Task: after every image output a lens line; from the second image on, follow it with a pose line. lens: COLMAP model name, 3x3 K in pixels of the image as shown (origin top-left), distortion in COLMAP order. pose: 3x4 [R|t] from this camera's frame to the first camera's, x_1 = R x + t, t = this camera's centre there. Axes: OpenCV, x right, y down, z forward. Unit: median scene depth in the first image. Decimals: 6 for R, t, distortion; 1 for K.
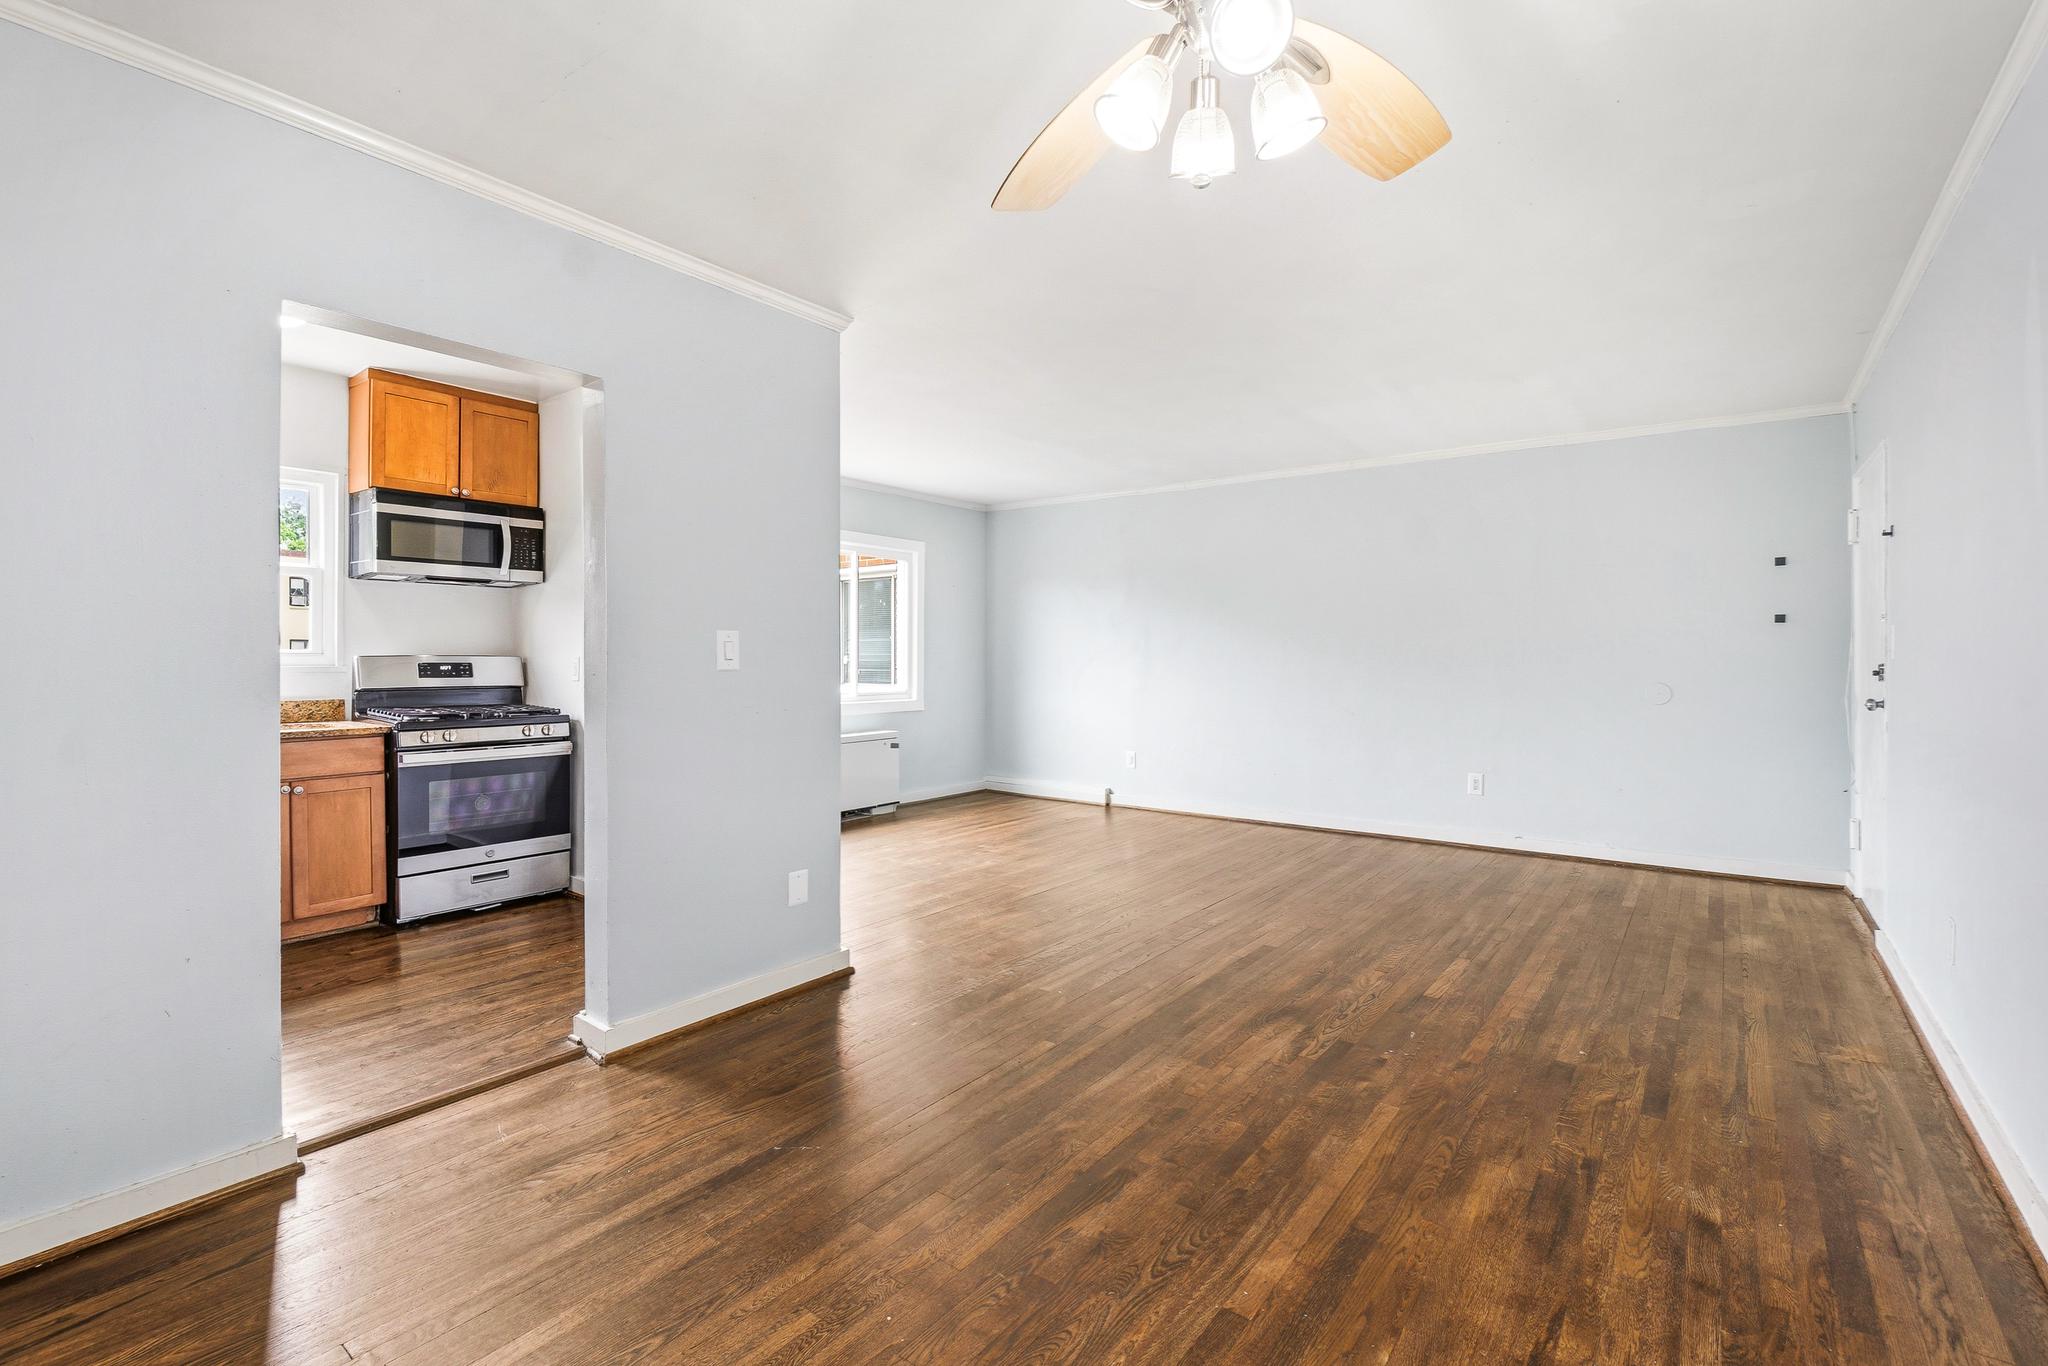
lens RADIAL K [[897.3, 0, 1022.6], [0, 897.3, 668.6], [0, 0, 1]] dist [-0.001623, -0.000344]
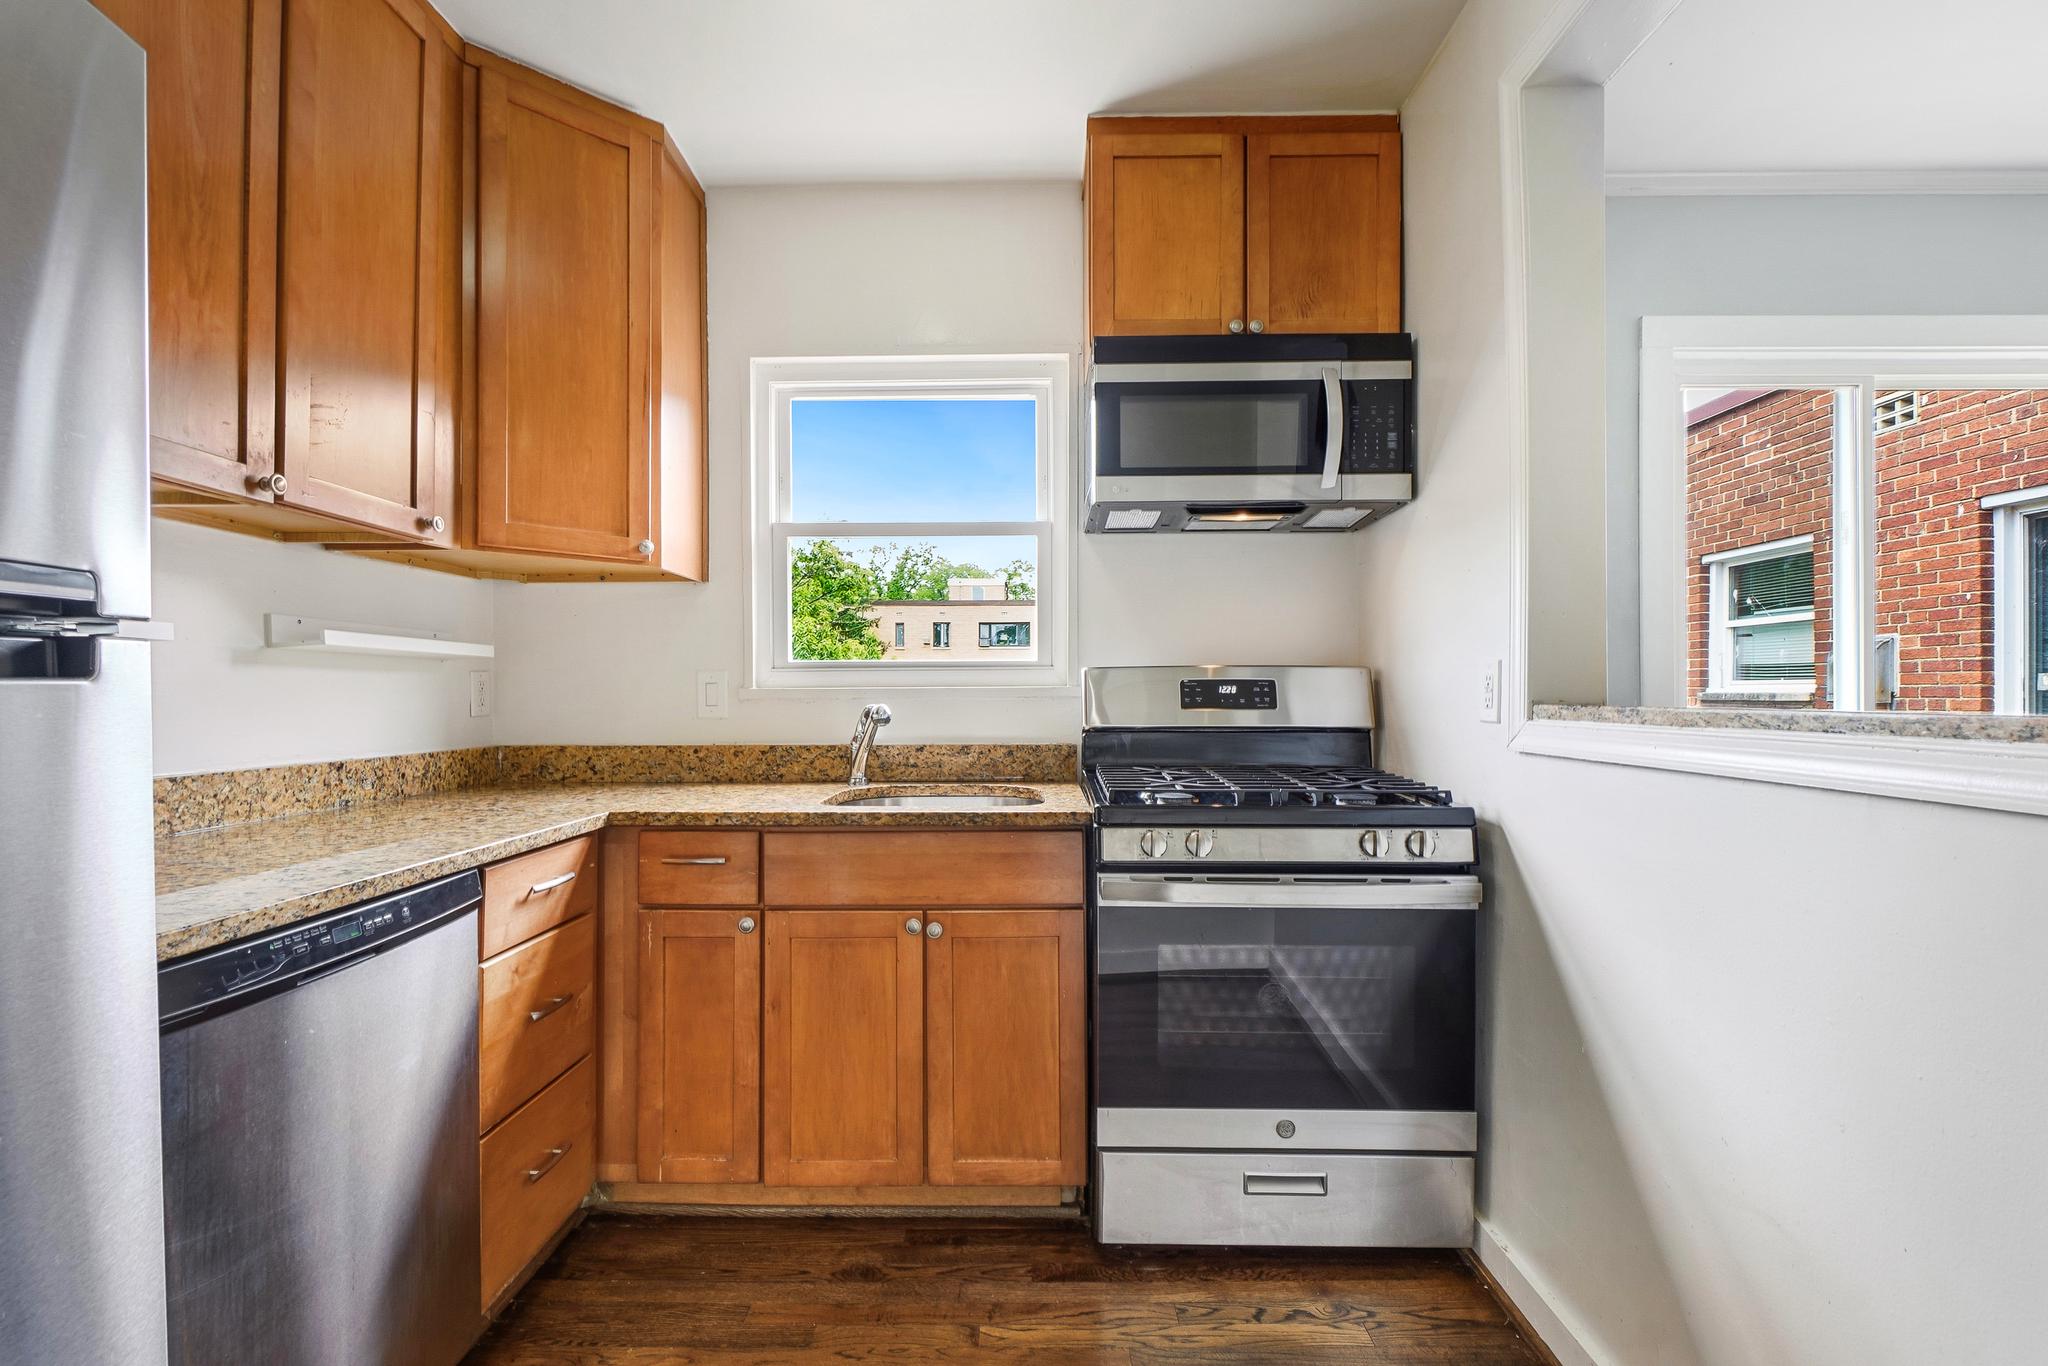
lens RADIAL K [[892.6, 0, 1014.3], [0, 892.6, 687.2], [0, 0, 1]] dist [-0.001540, -0.000276]
pose [[0.601668, -0.005952, -0.798724, -0.358162], [-0.006766, 0.999898, -0.012548, 0.005365], [0.798717, 0.012954, 0.601567, 0.688745]]
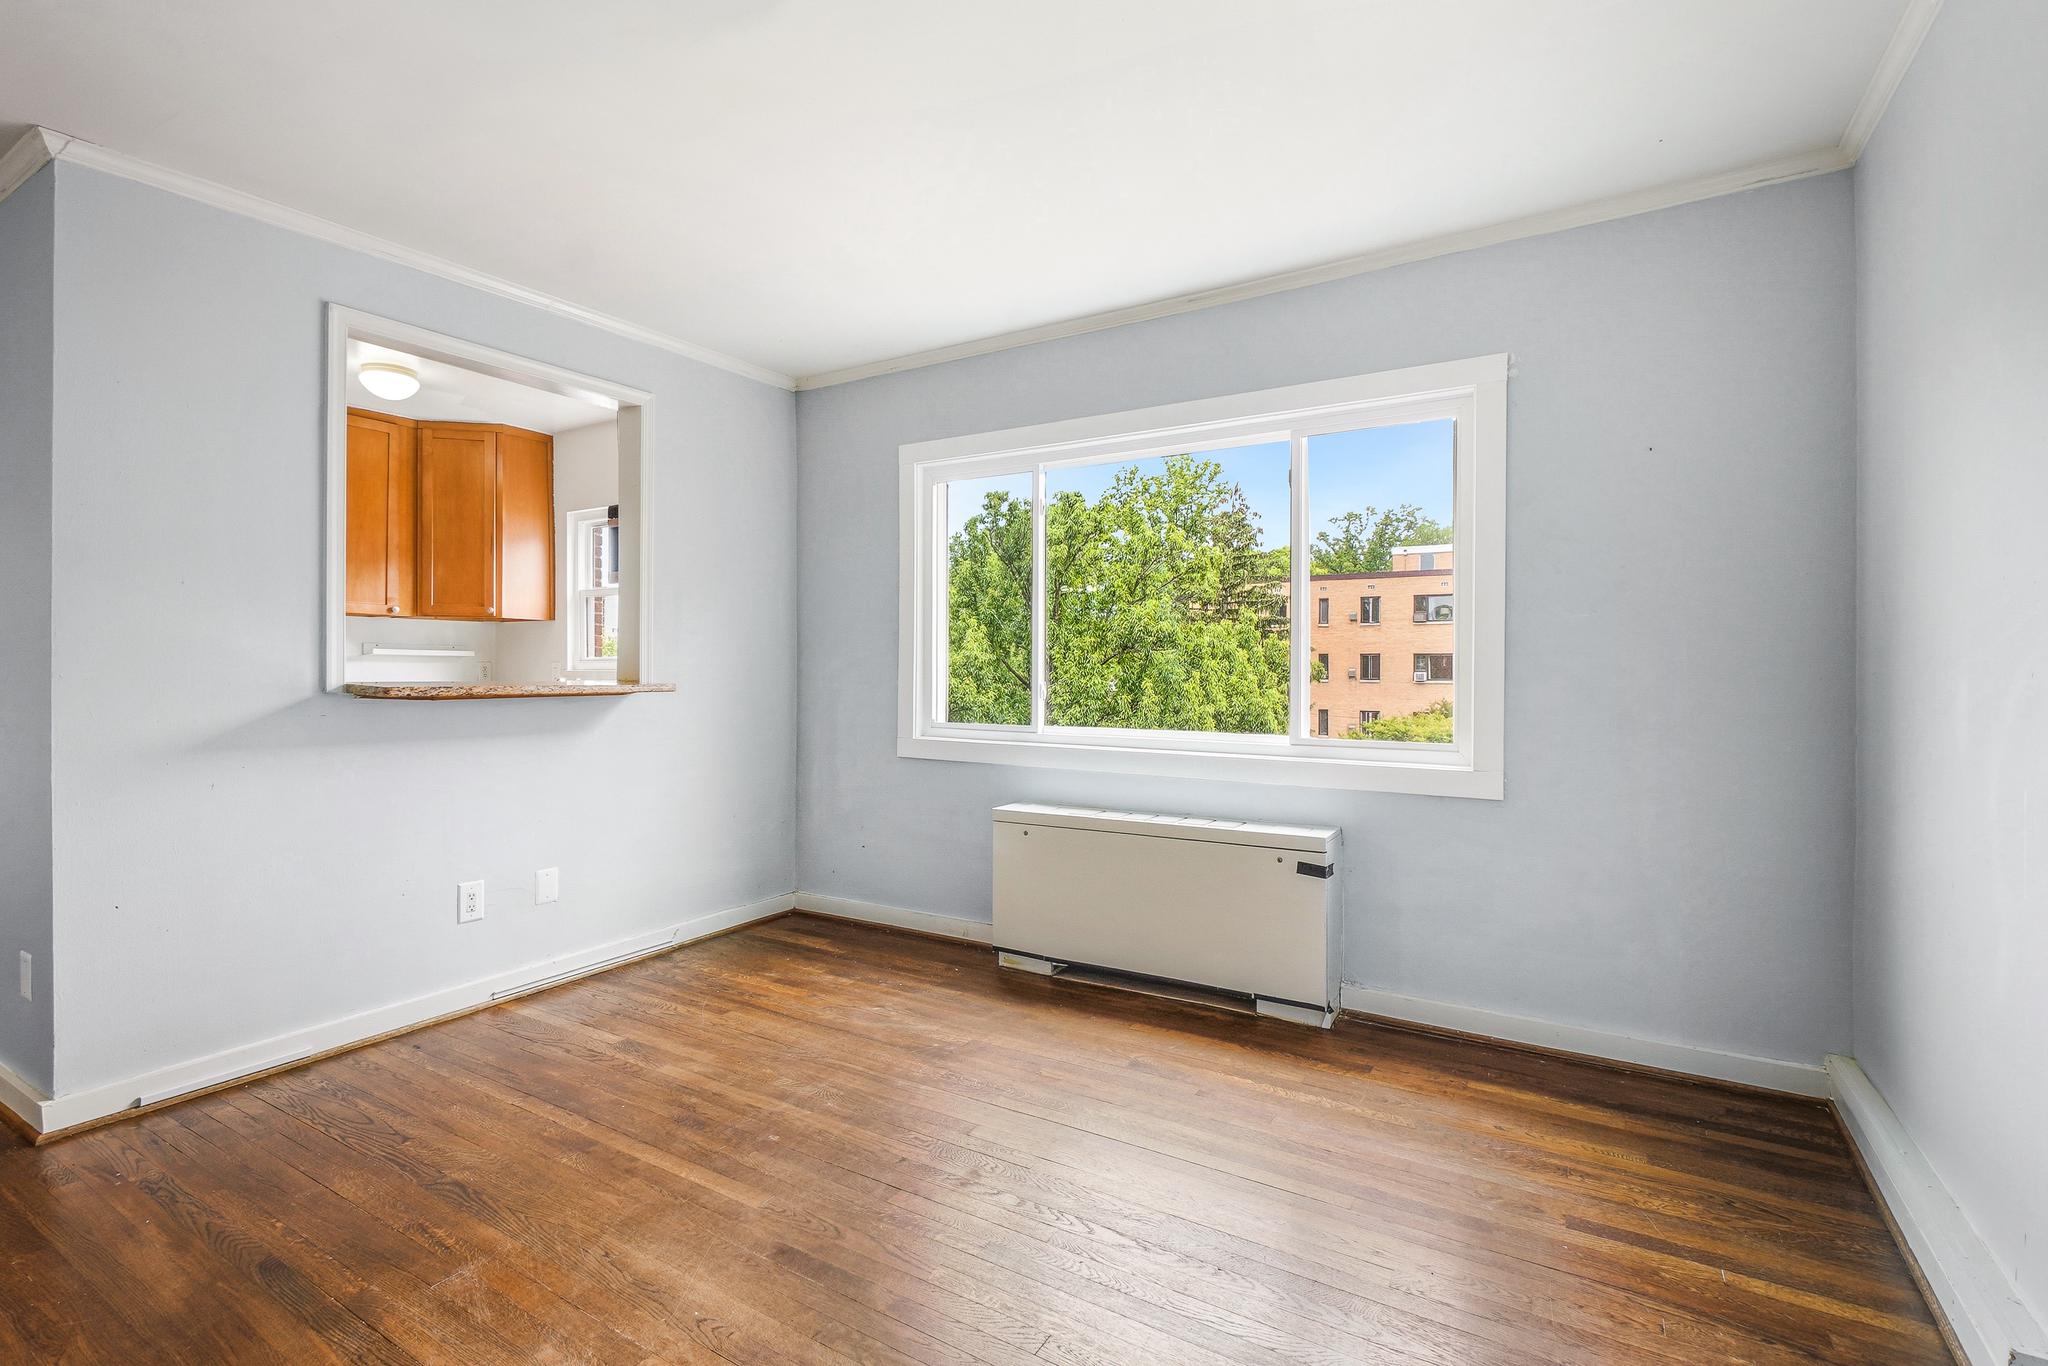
lens RADIAL K [[934.8, 0, 1020.0], [0, 934.8, 675.1], [0, 0, 1]] dist [-0.001146, -0.000965]
pose [[0.118763, 0.005506, -0.992907, 0.485407], [-0.015519, 0.999873, 0.003688, -0.008989], [0.992801, 0.014970, 0.118833, 1.429259]]
